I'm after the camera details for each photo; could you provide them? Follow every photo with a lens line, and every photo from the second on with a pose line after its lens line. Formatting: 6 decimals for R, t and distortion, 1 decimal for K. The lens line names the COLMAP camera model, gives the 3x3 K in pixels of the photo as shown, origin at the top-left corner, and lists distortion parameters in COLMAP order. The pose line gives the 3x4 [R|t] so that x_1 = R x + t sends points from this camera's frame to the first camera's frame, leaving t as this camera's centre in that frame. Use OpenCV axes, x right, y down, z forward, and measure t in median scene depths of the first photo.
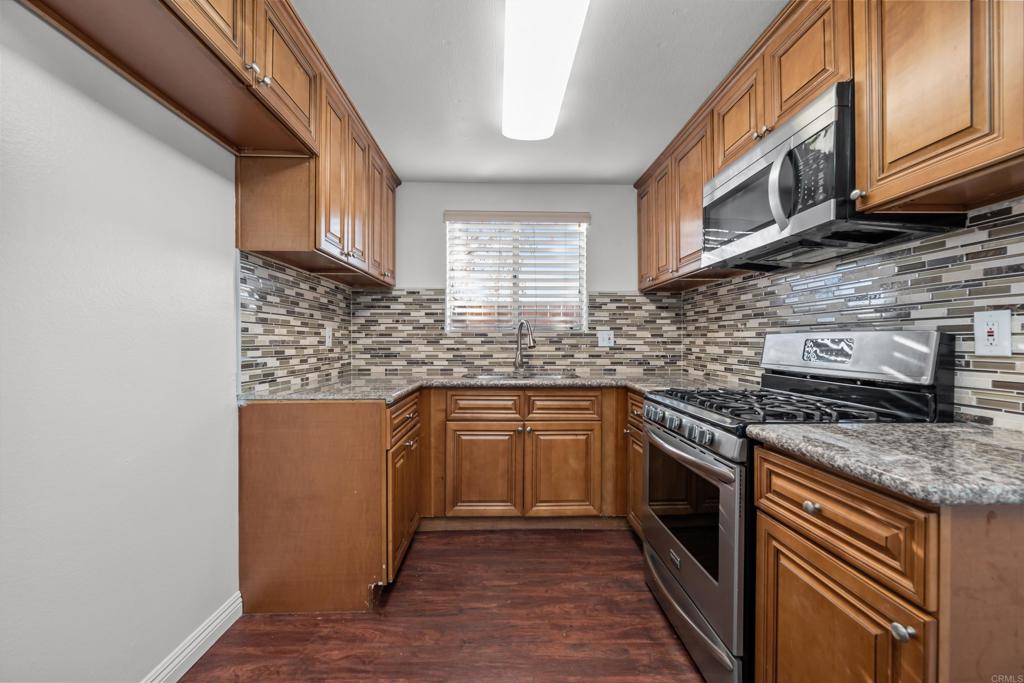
lens RADIAL K [[404.8, 0, 509.6], [0, 404.8, 340.6], [0, 0, 1]] dist [-0.007667, 0.000524]
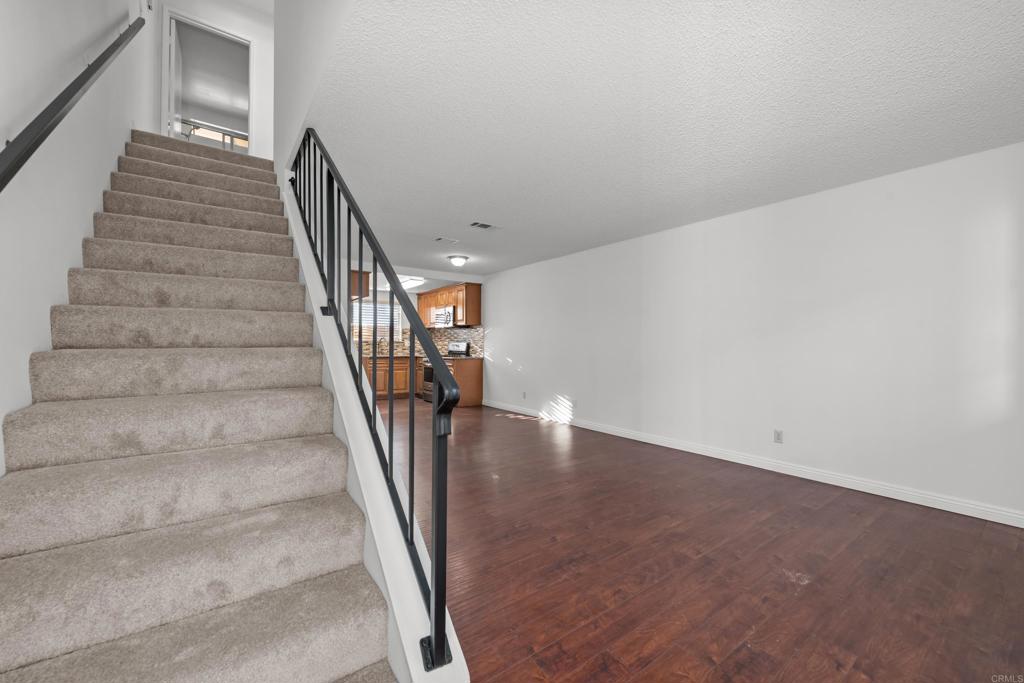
lens RADIAL K [[404.8, 0, 513.9], [0, 404.8, 344.4], [0, 0, 1]] dist [-0.007667, 0.000524]
pose [[0.823563, -0.001847, 0.567222, -0.850462], [0.002969, 0.999995, -0.001054, 0.006471], [-0.567217, 0.002552, 0.823564, -2.007360]]
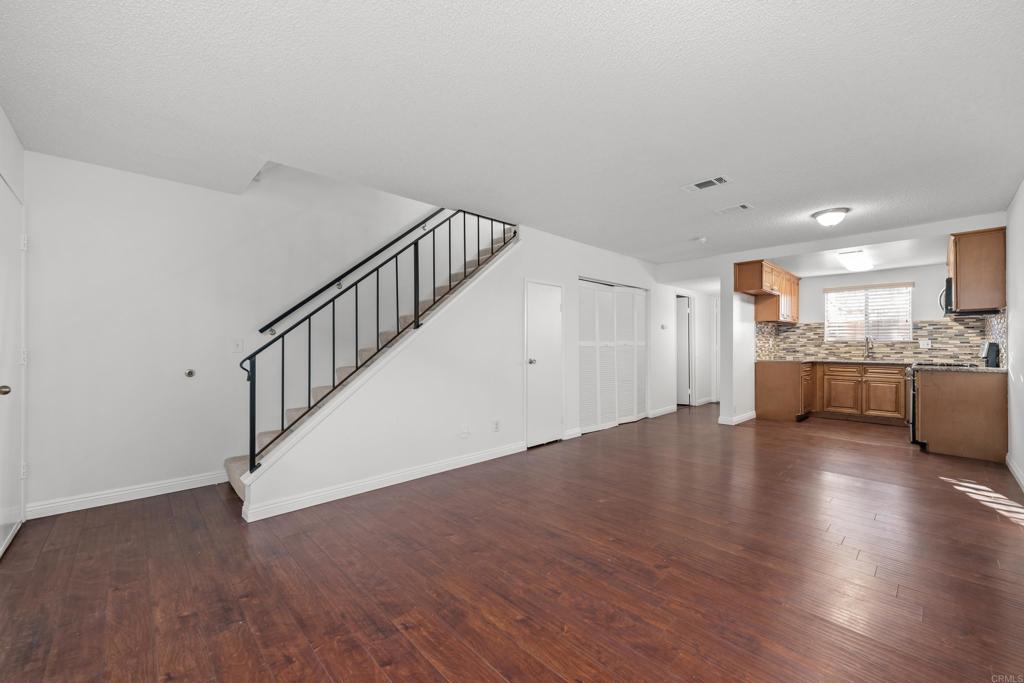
lens RADIAL K [[404.8, 0, 506.1], [0, 404.8, 347.8], [0, 0, 1]] dist [-0.007667, 0.000524]
pose [[0.668069, 0.004339, -0.744087, 0.332979], [-0.003065, 0.999991, 0.003080, 0.012706], [0.744093, 0.000223, 0.668076, -1.851827]]
